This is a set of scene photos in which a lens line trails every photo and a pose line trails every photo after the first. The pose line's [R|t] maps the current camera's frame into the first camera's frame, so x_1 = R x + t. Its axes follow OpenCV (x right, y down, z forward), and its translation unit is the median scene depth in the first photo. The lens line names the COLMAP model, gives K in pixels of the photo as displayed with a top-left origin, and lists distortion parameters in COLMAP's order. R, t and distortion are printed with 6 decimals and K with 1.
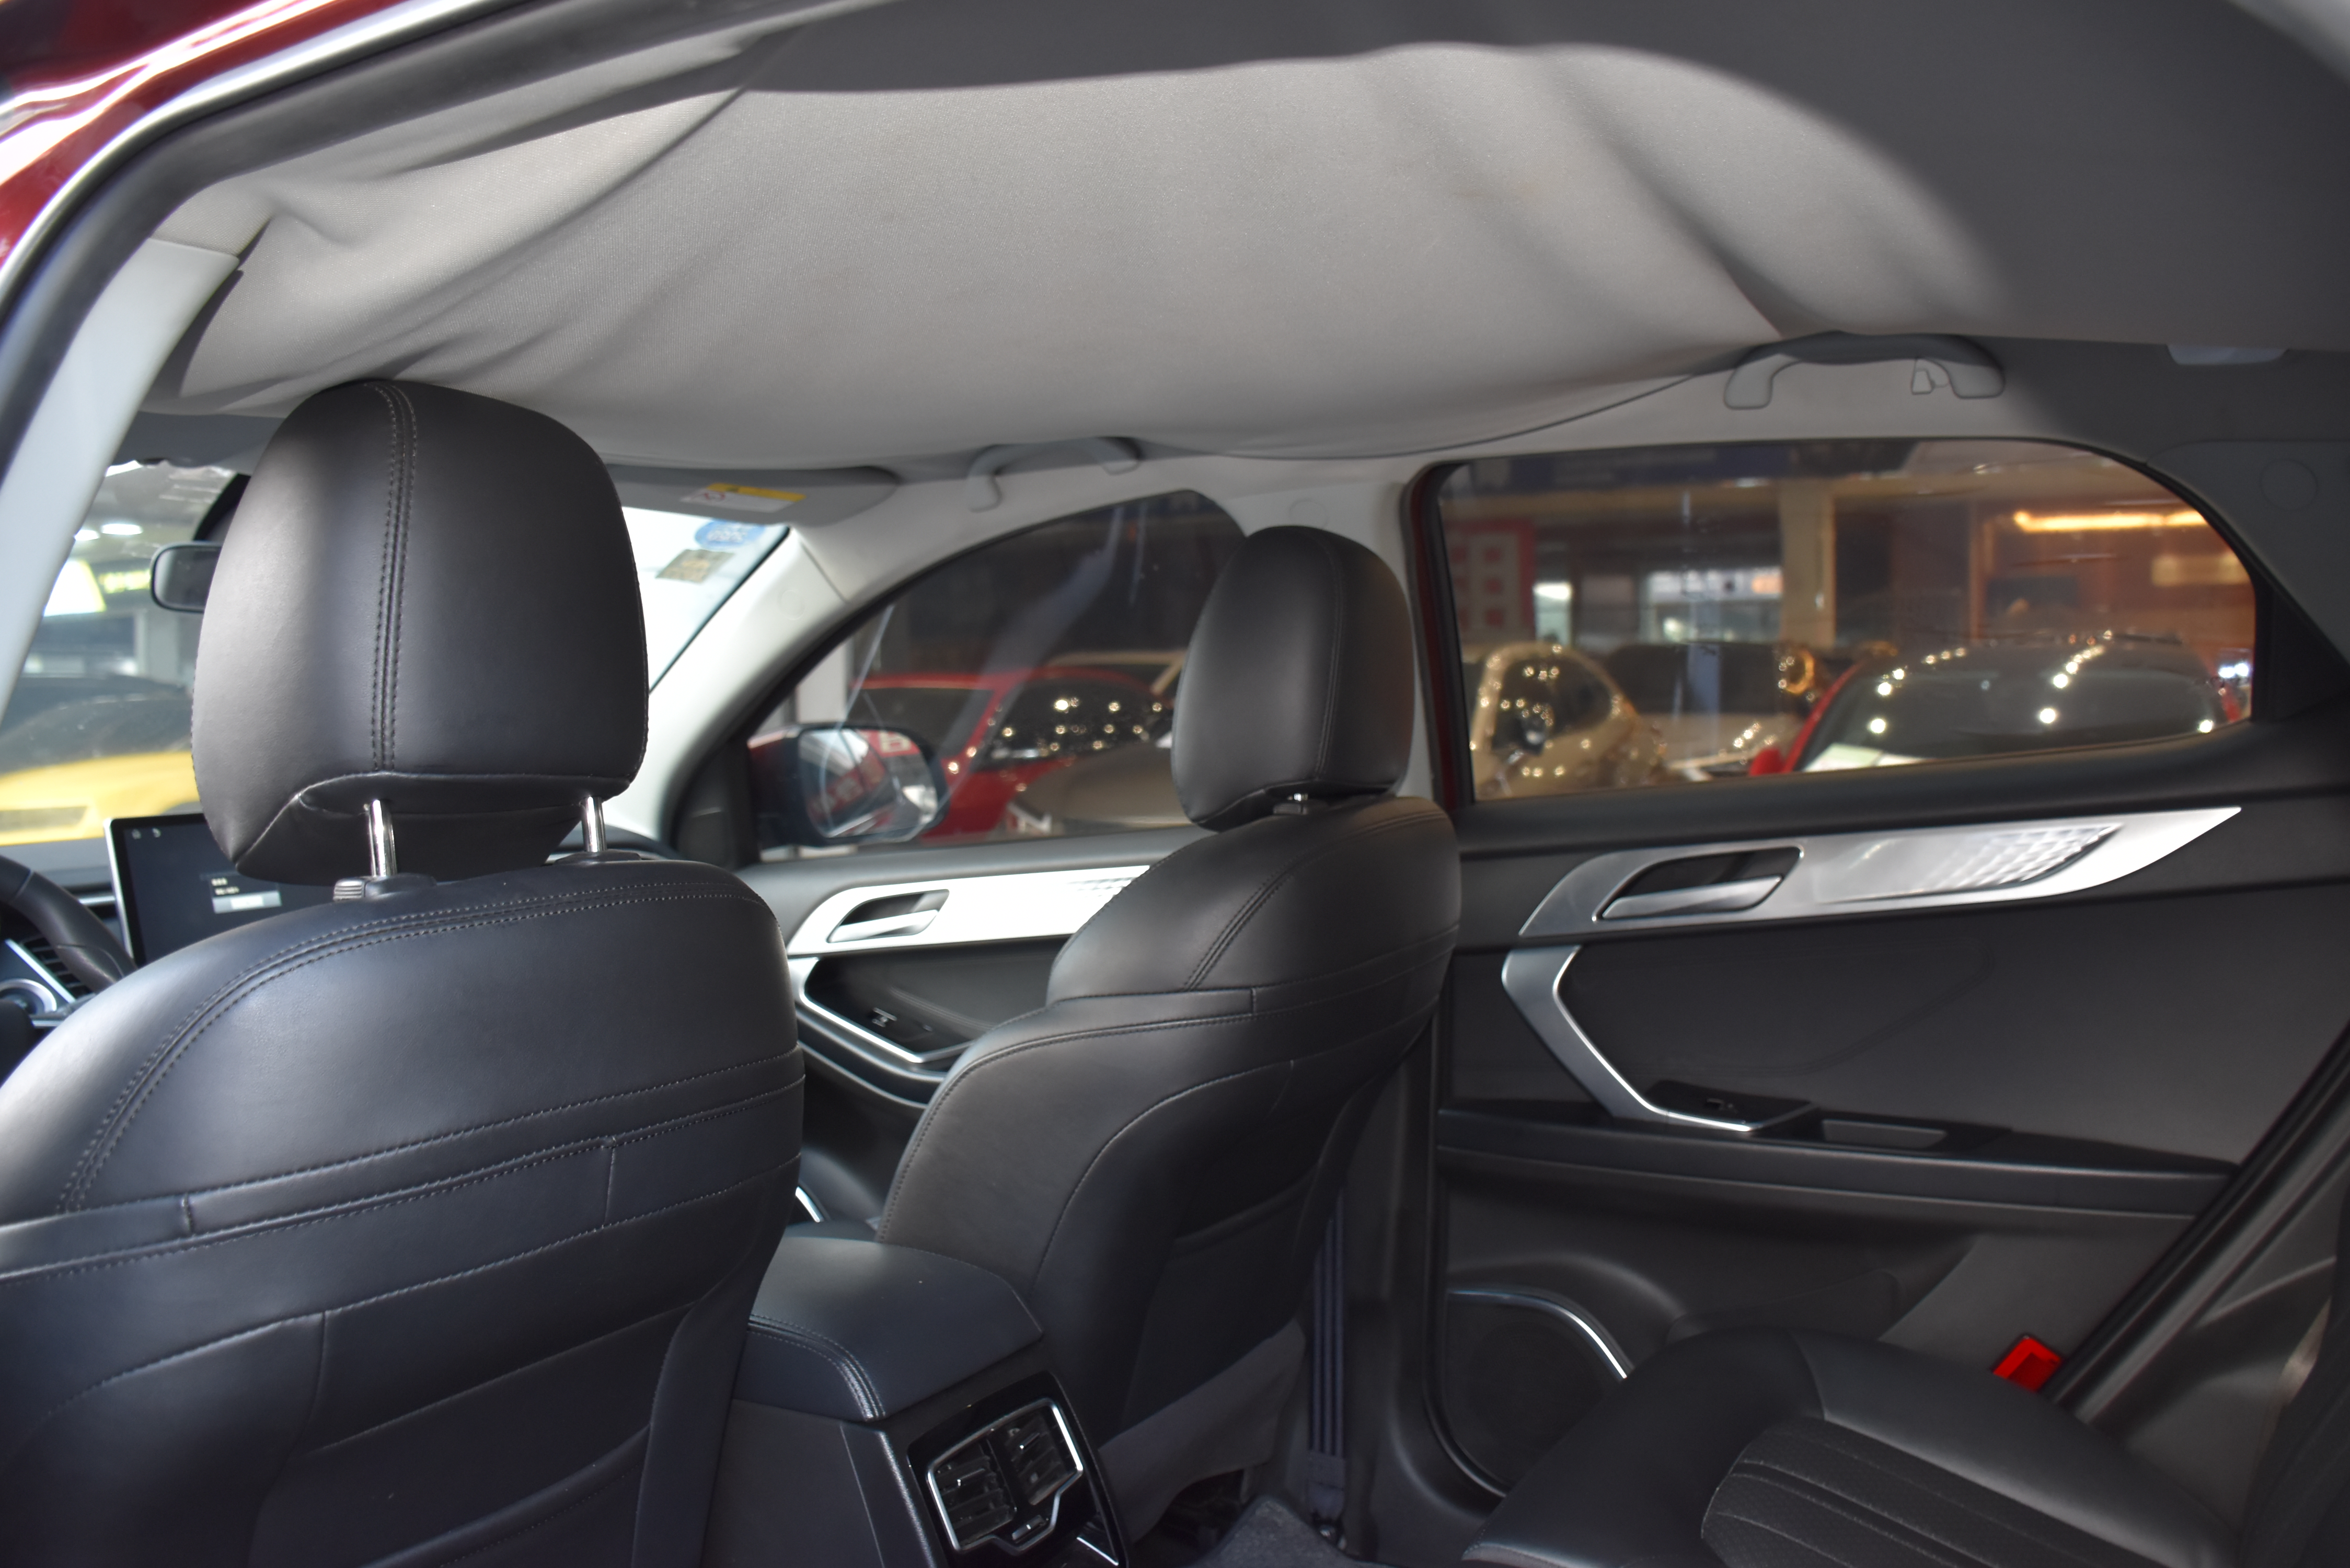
lens RADIAL K [[1817.4, 0, 1175.0], [0, 1817.4, 784.0], [0, 0, 1]] dist [-0.152003, 0.081875]
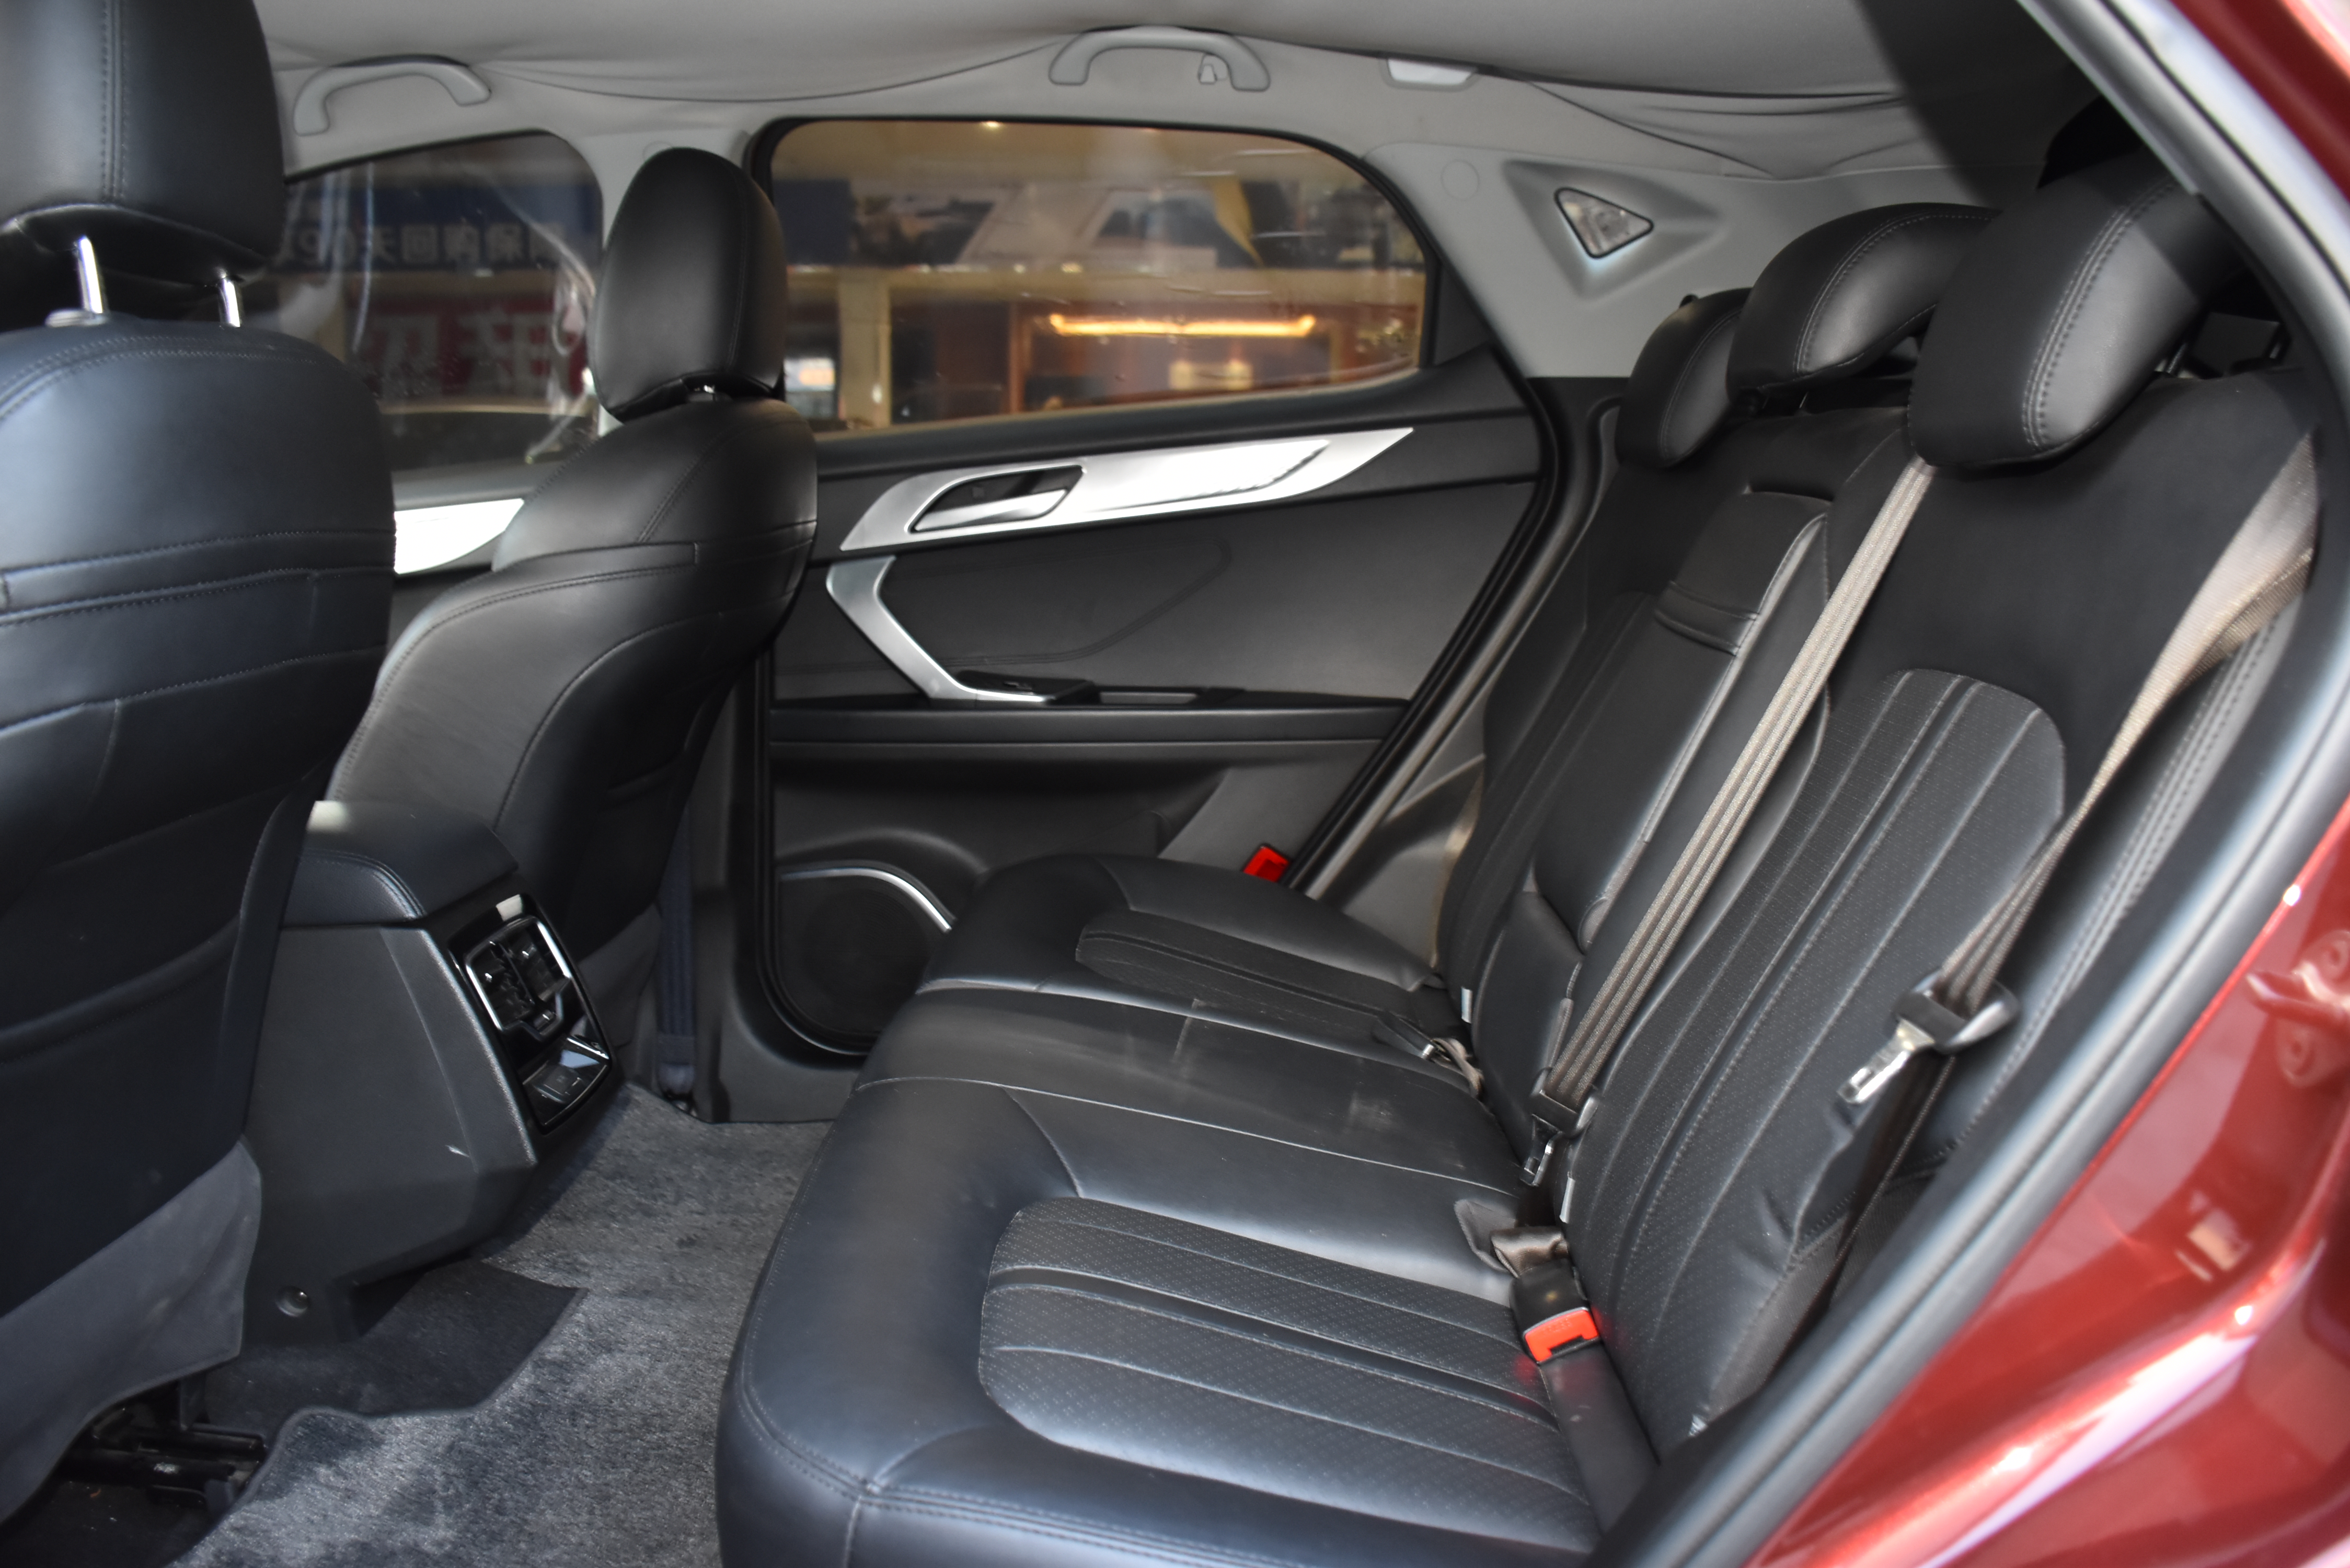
lens RADIAL K [[1817.4, 0, 1175.0], [0, 1817.4, 784.0], [0, 0, 1]] dist [-0.152003, 0.081875]
pose [[0.866808, -0.058922, 0.495148, -0.230398], [0.003954, 0.993775, 0.111335, 0.120848], [-0.498626, -0.094548, 0.861645, -0.122340]]
